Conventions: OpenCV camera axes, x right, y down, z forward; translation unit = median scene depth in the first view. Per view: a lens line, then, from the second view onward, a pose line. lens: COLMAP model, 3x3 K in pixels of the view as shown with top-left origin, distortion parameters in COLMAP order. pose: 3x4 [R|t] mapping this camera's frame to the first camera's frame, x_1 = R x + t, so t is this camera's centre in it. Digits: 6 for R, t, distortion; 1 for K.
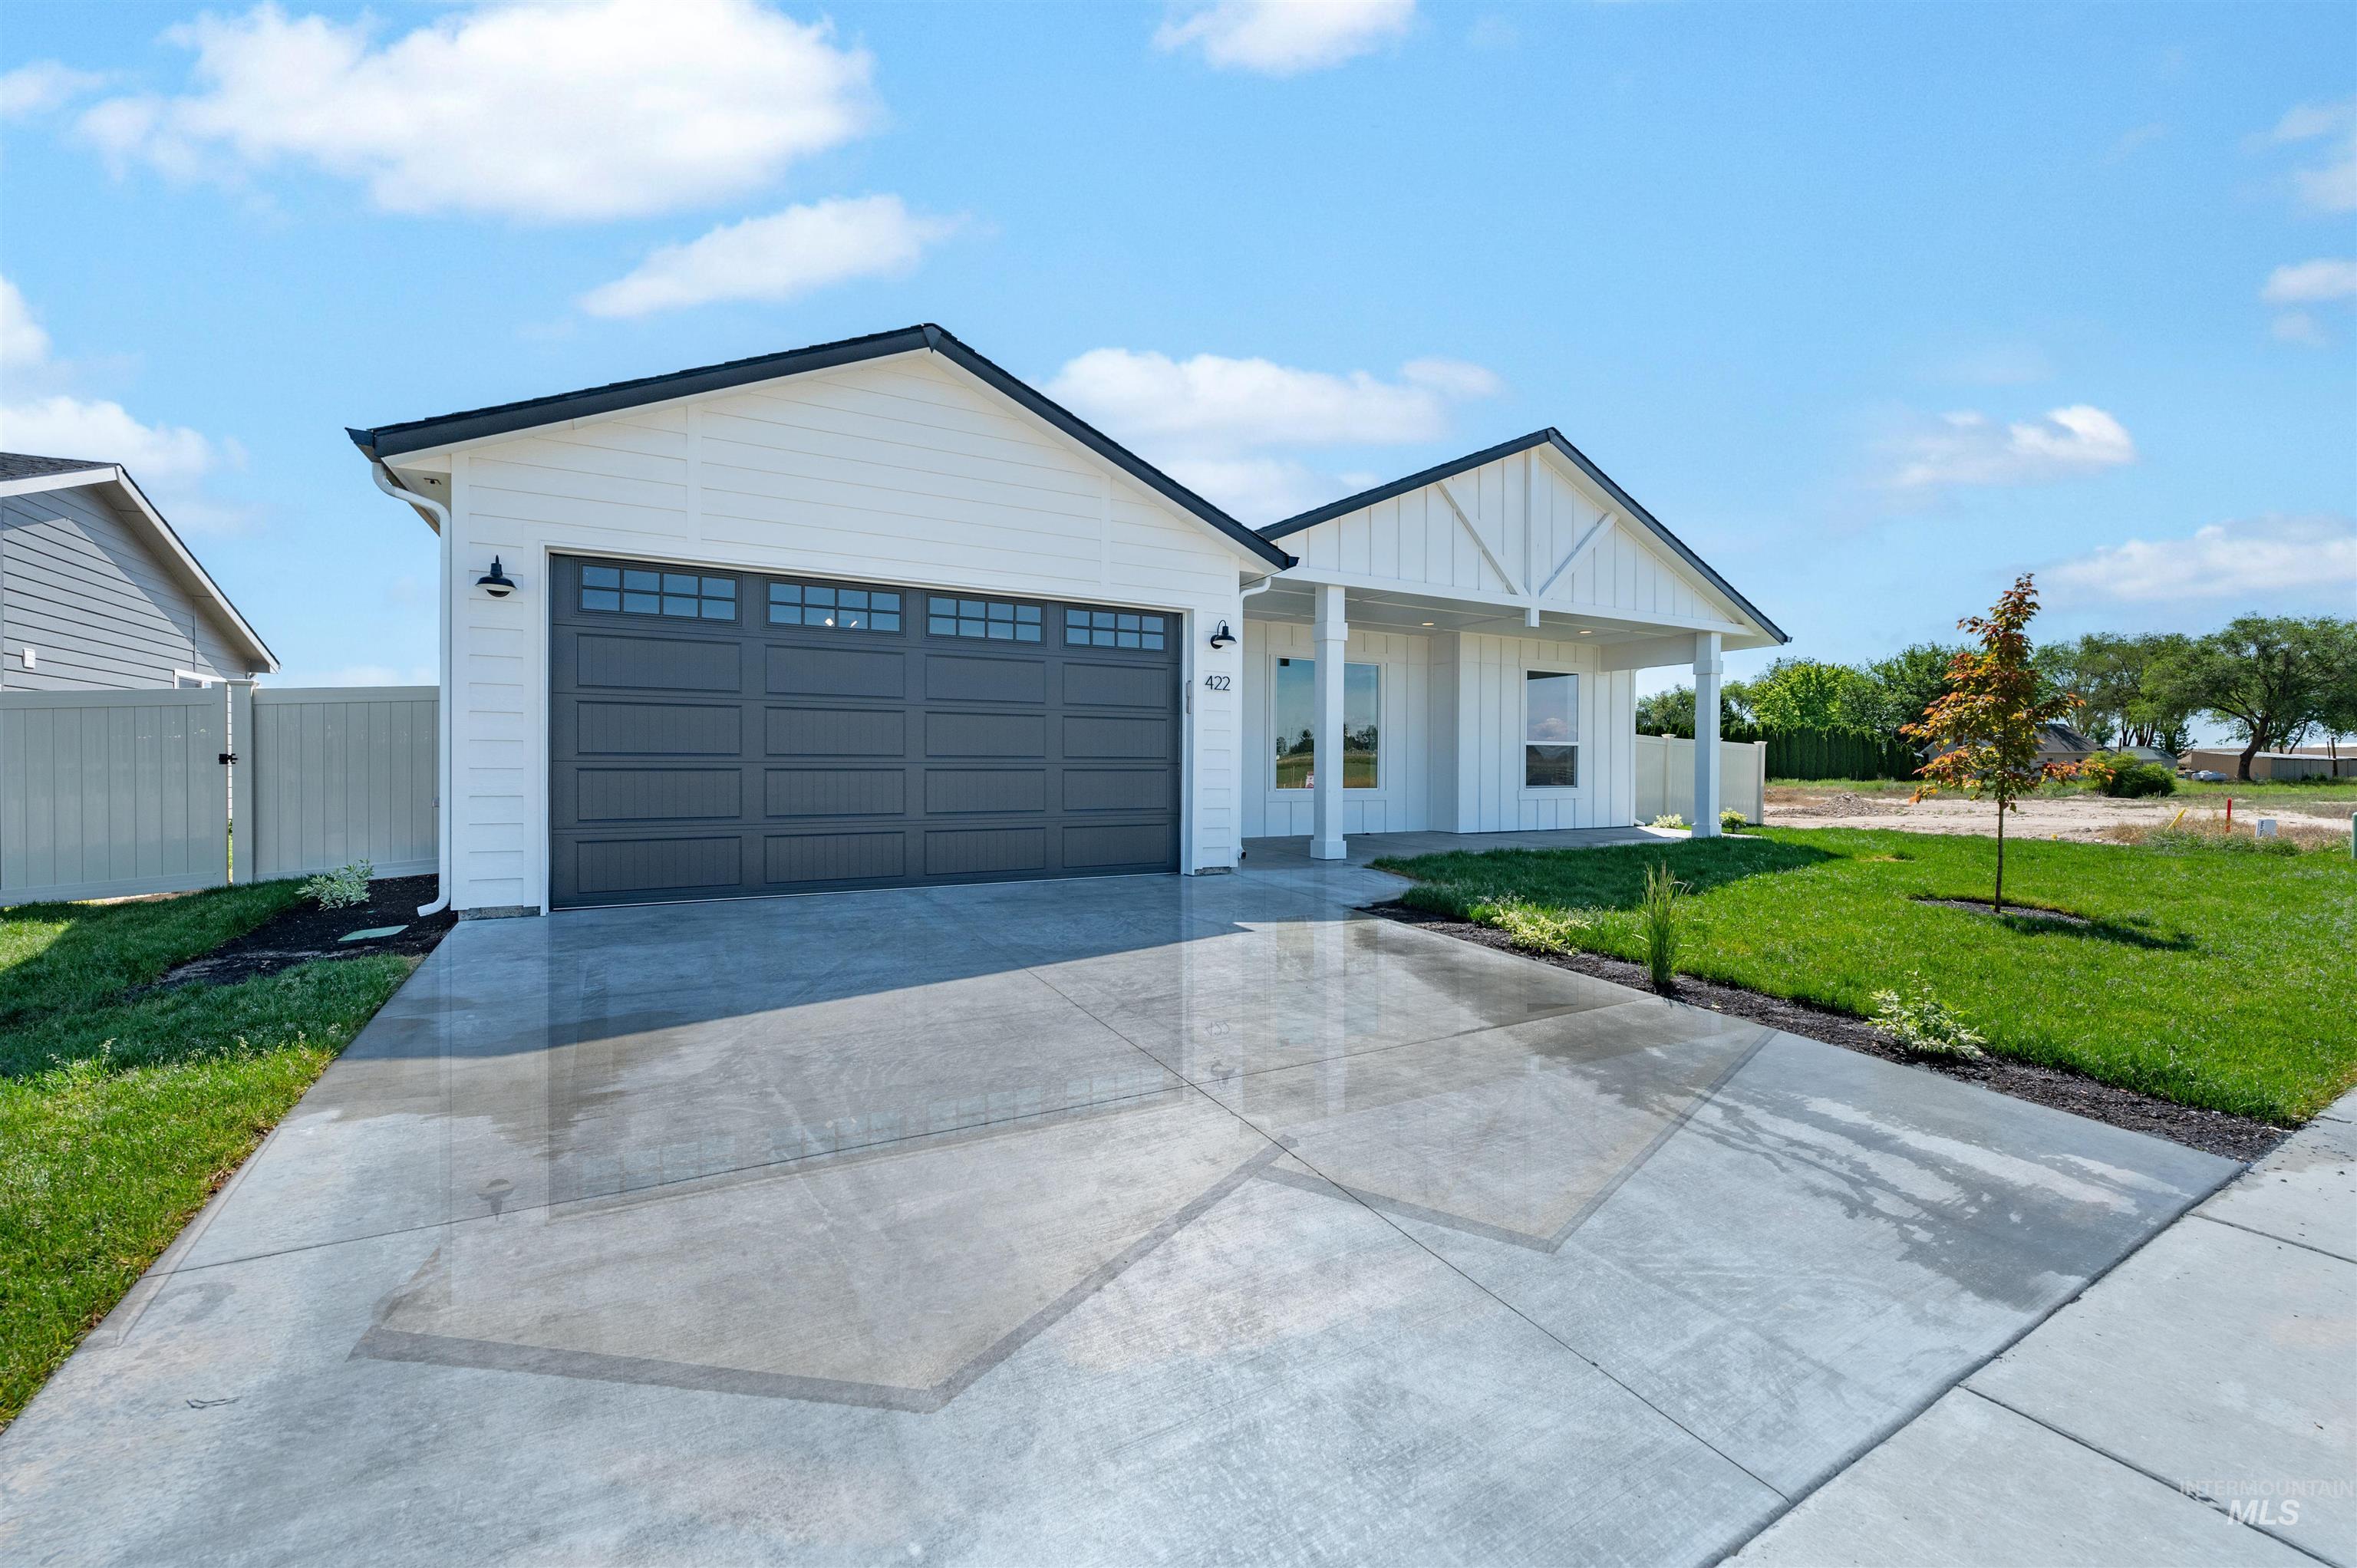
lens RADIAL K [[949.0, 0, 1173.4], [0, 949.0, 777.7], [0, 0, 1]] dist [-0.000498, -0.000400]
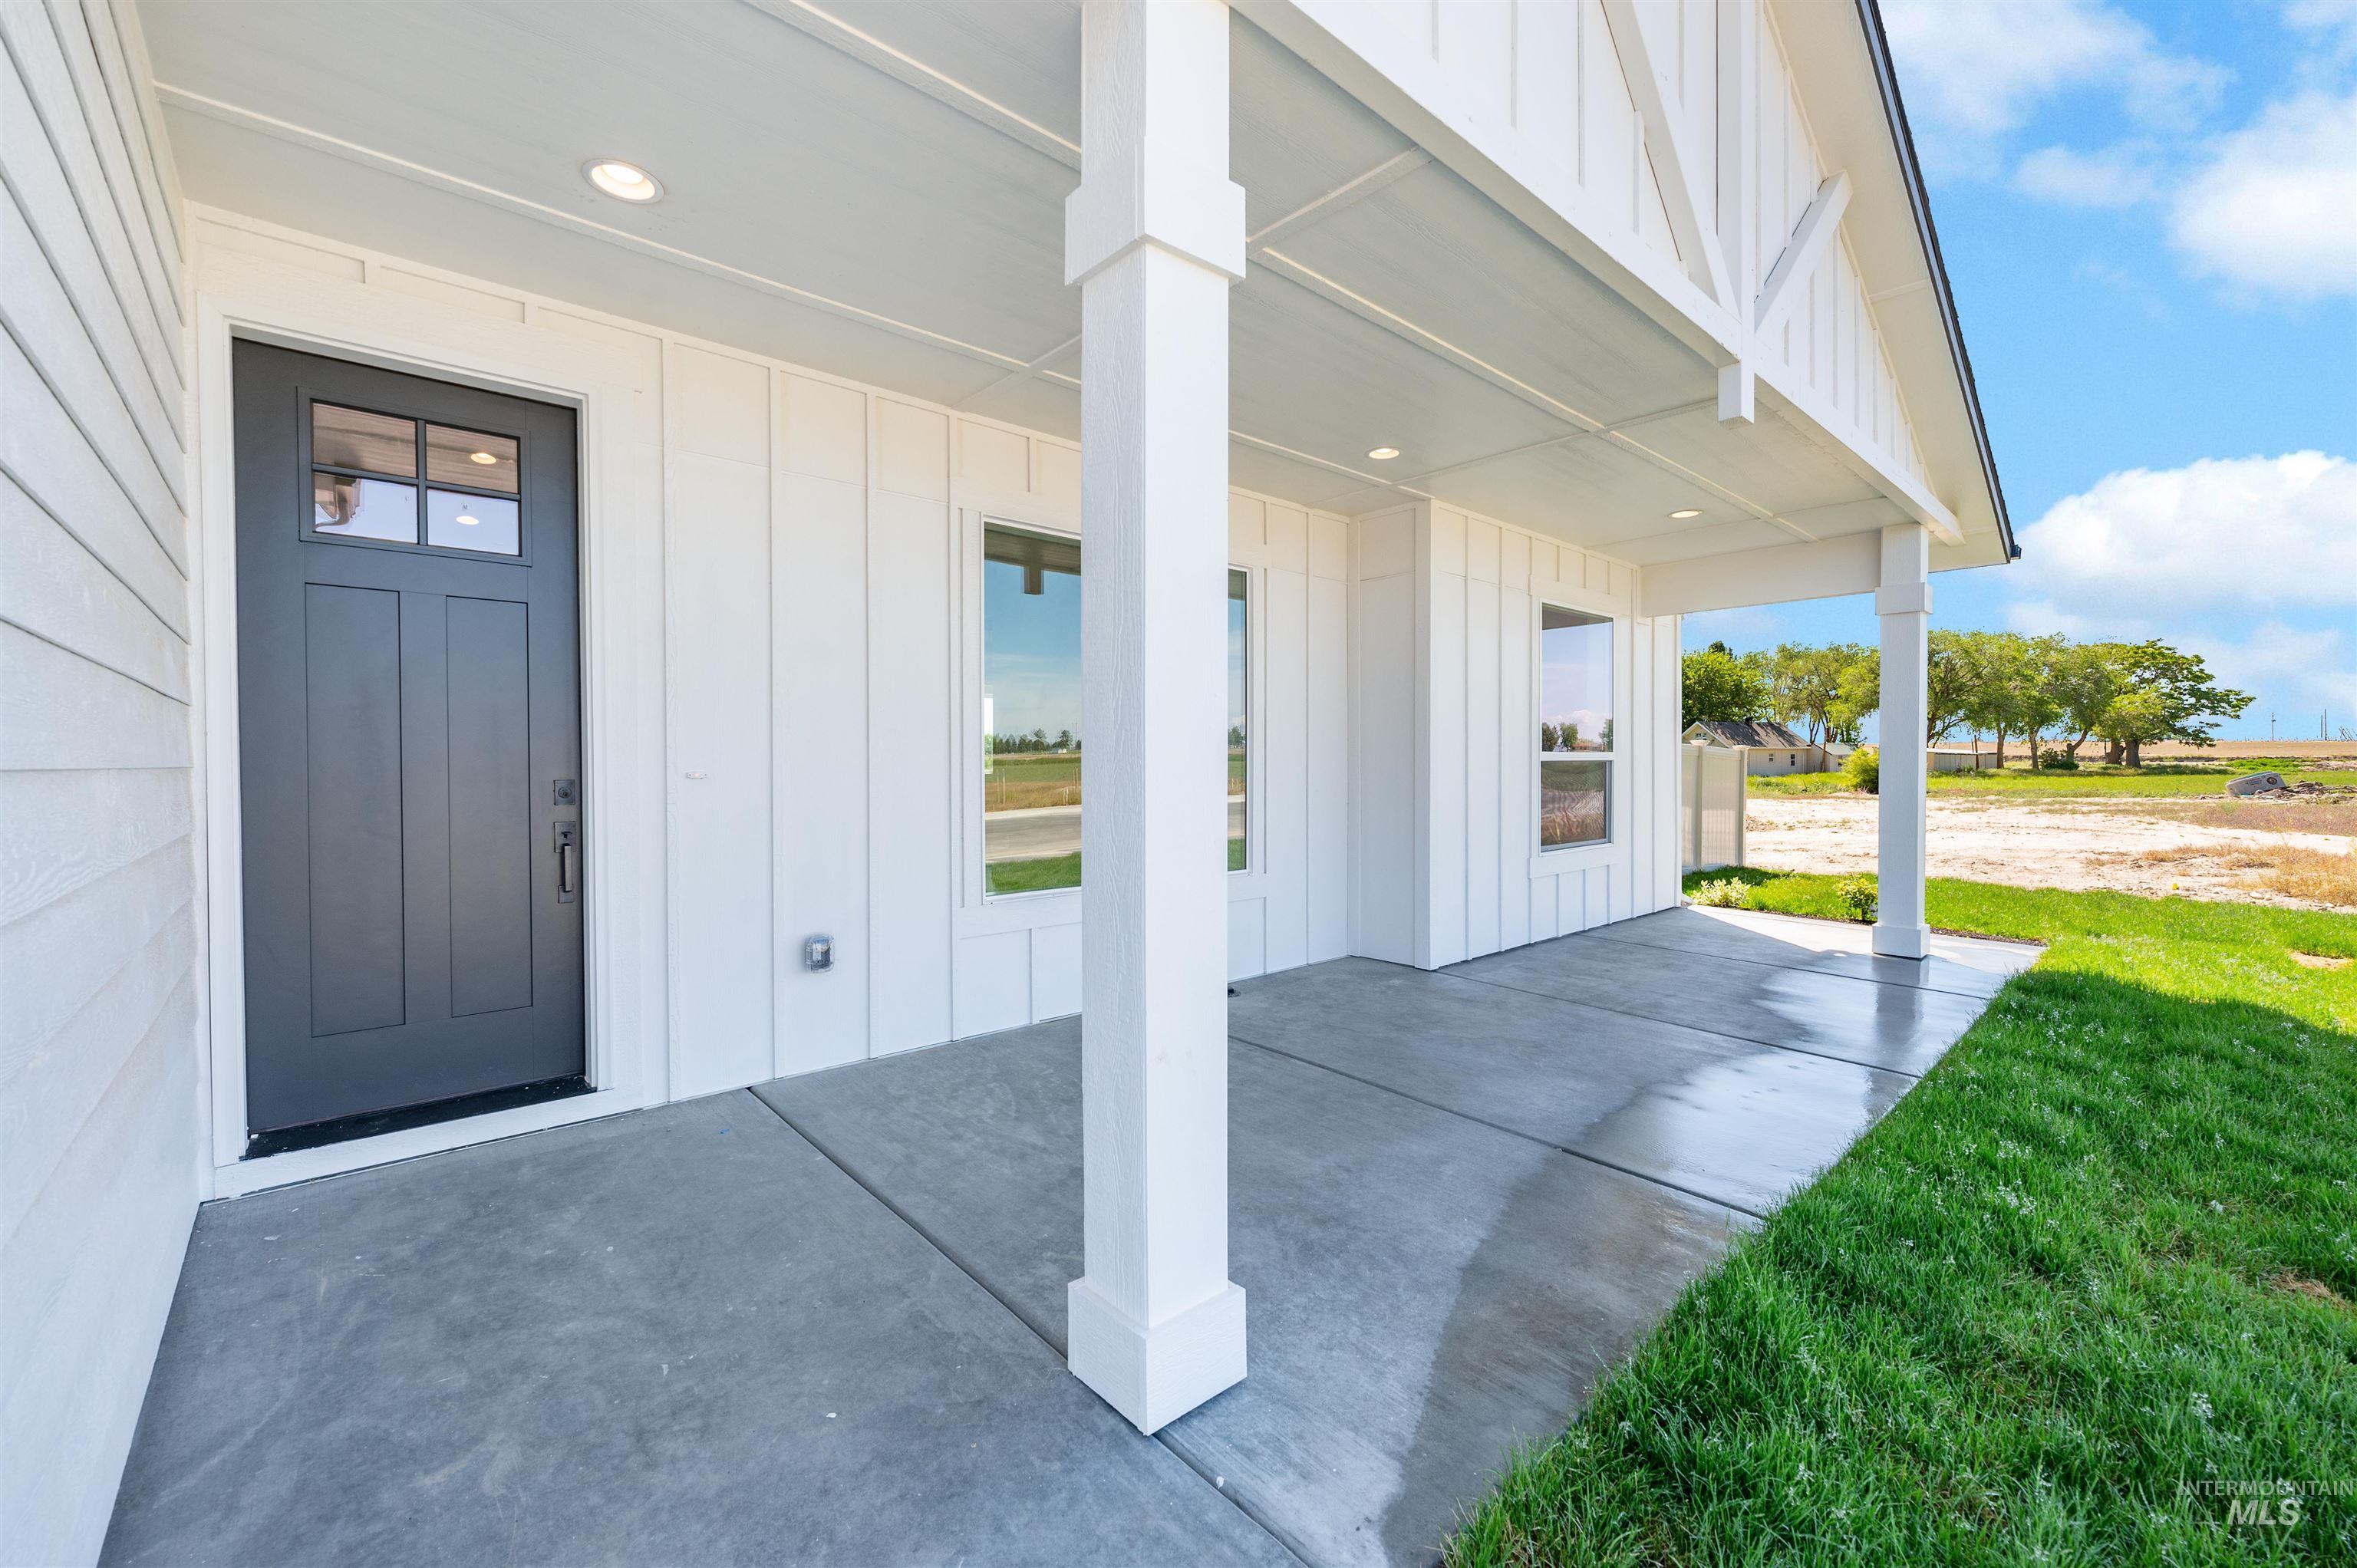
lens RADIAL K [[949.0, 0, 1173.4], [0, 949.0, 777.7], [0, 0, 1]] dist [-0.000498, -0.000400]
pose [[0.976420, -0.011781, 0.215557, 0.149692], [0.011395, 0.999930, 0.003035, -0.046683], [-0.215577, -0.000507, 0.976487, 0.938991]]
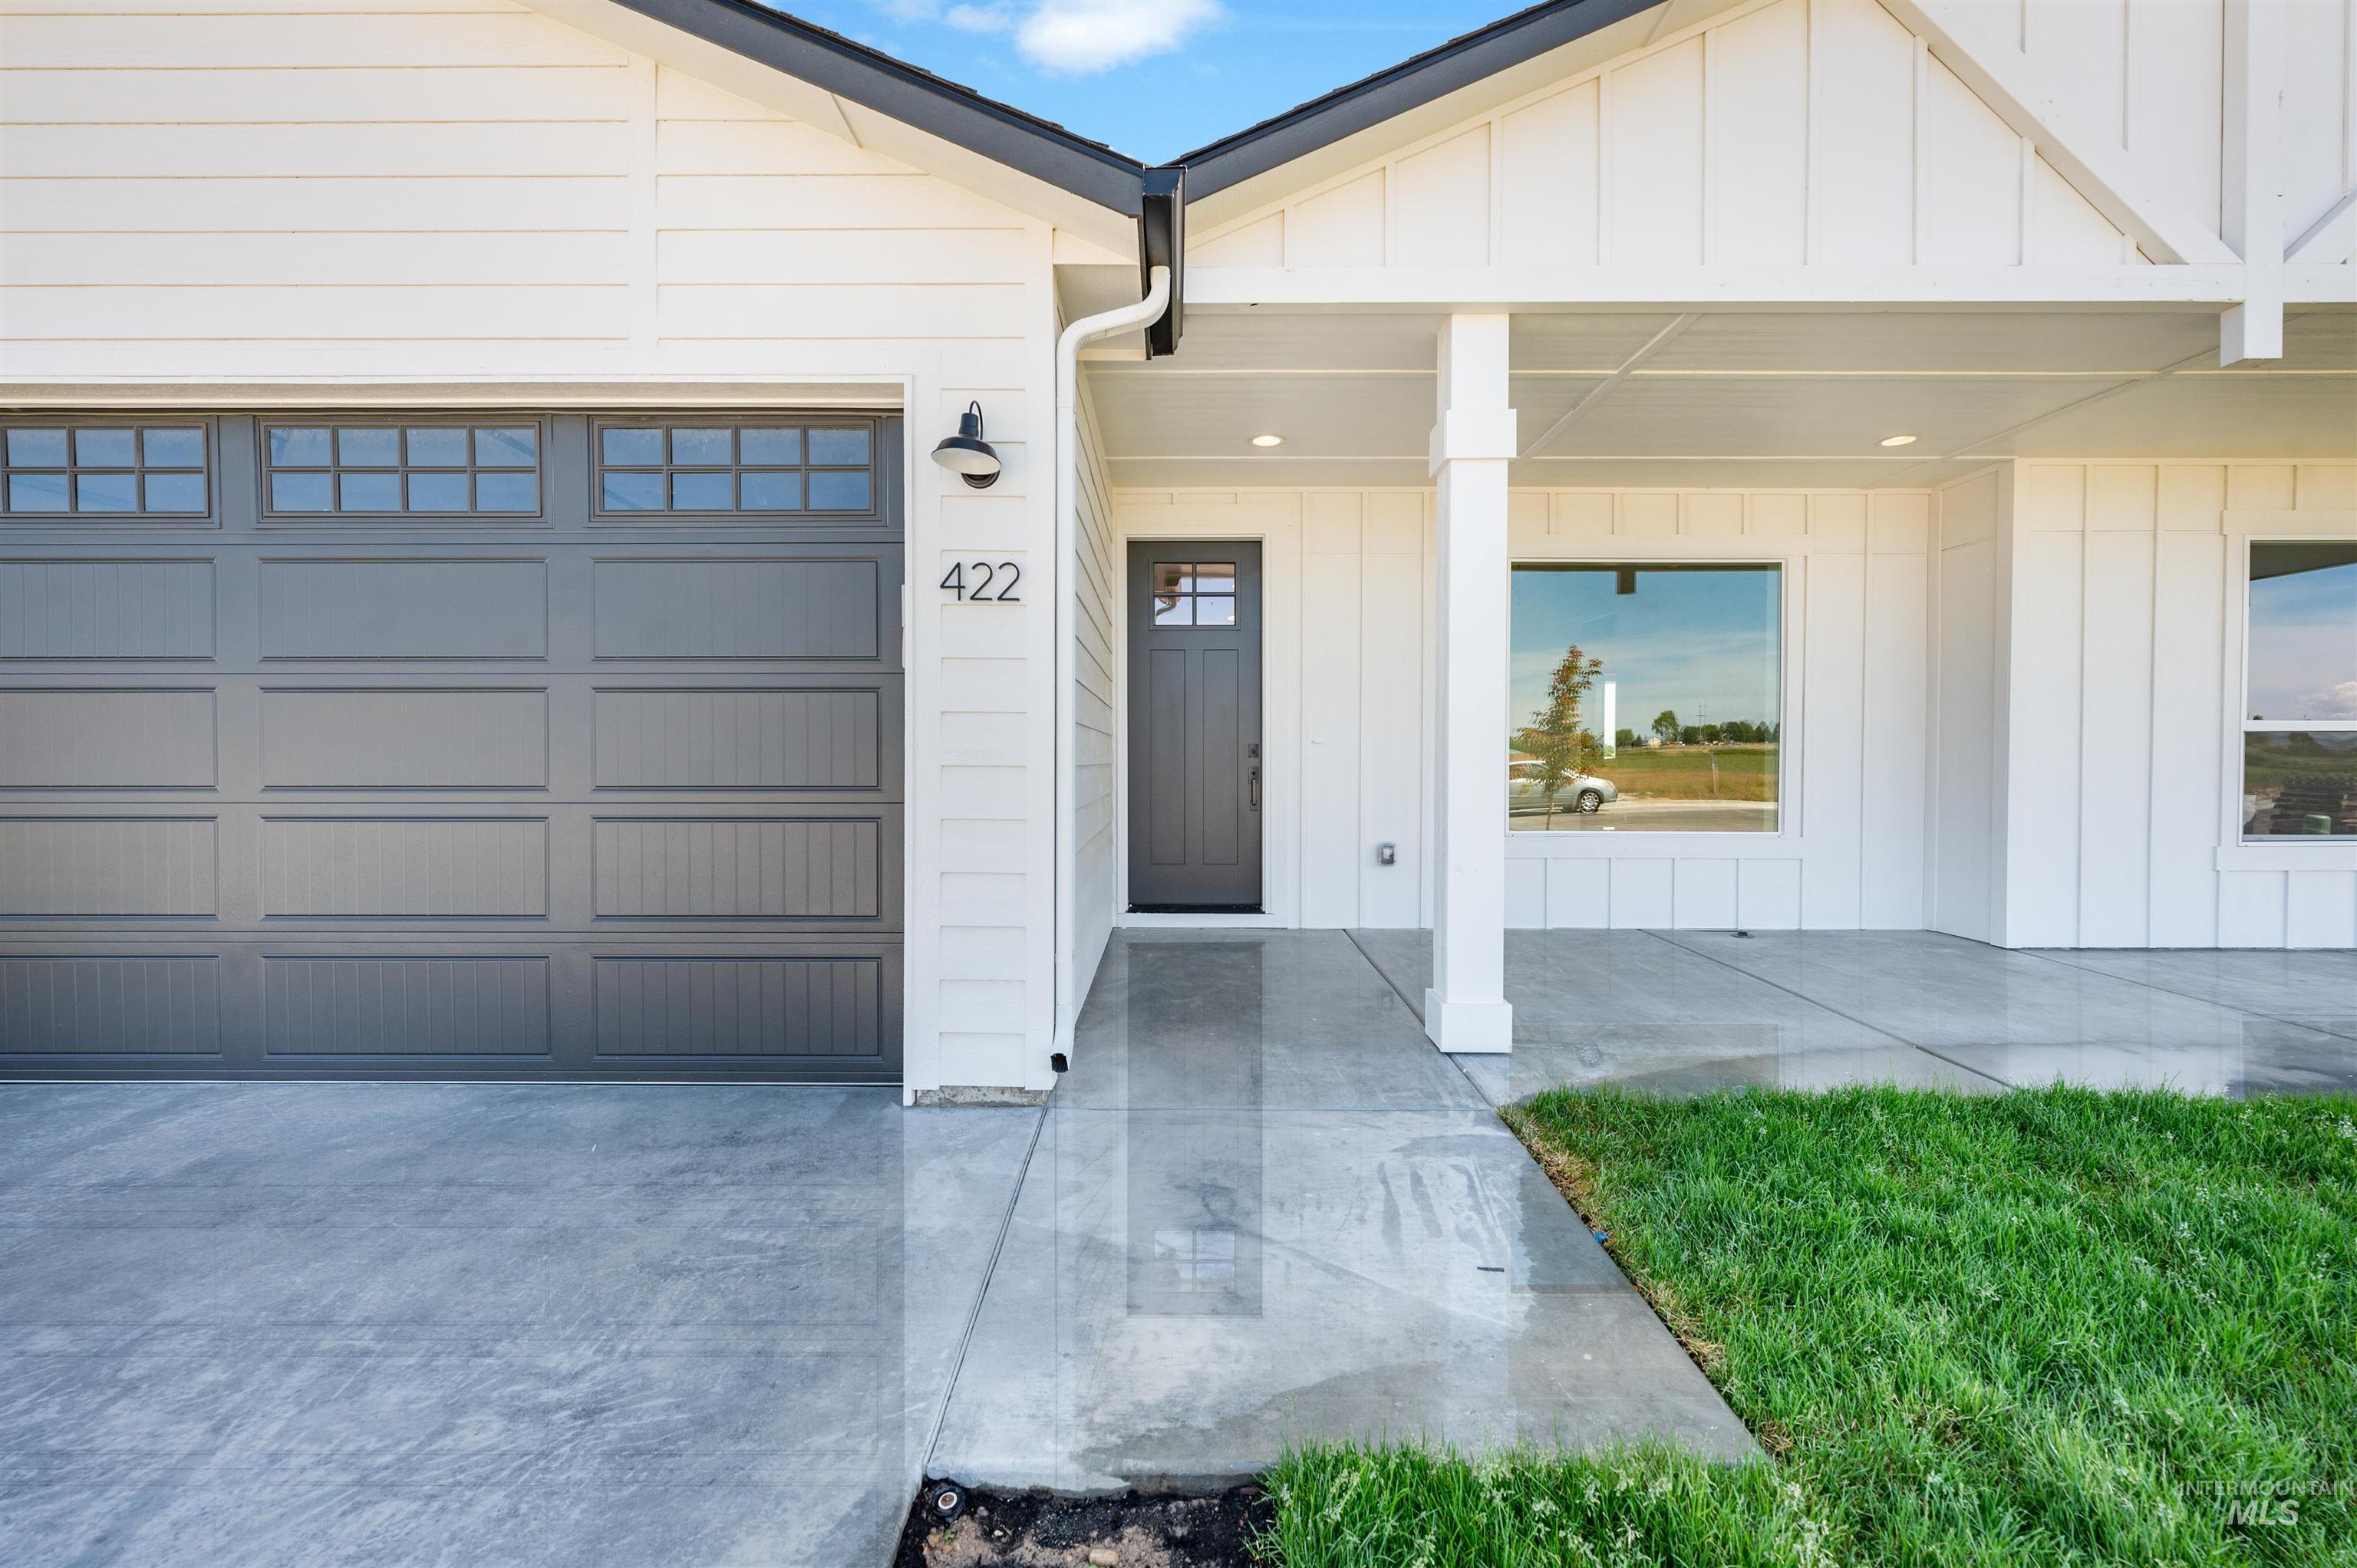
lens RADIAL K [[949.0, 0, 1173.4], [0, 949.0, 777.7], [0, 0, 1]] dist [-0.000498, -0.000400]
pose [[0.871962, 0.003244, -0.489563, 0.288304], [0.000411, 0.999973, 0.007358, -0.027535], [0.489573, -0.006617, 0.871937, 0.717845]]
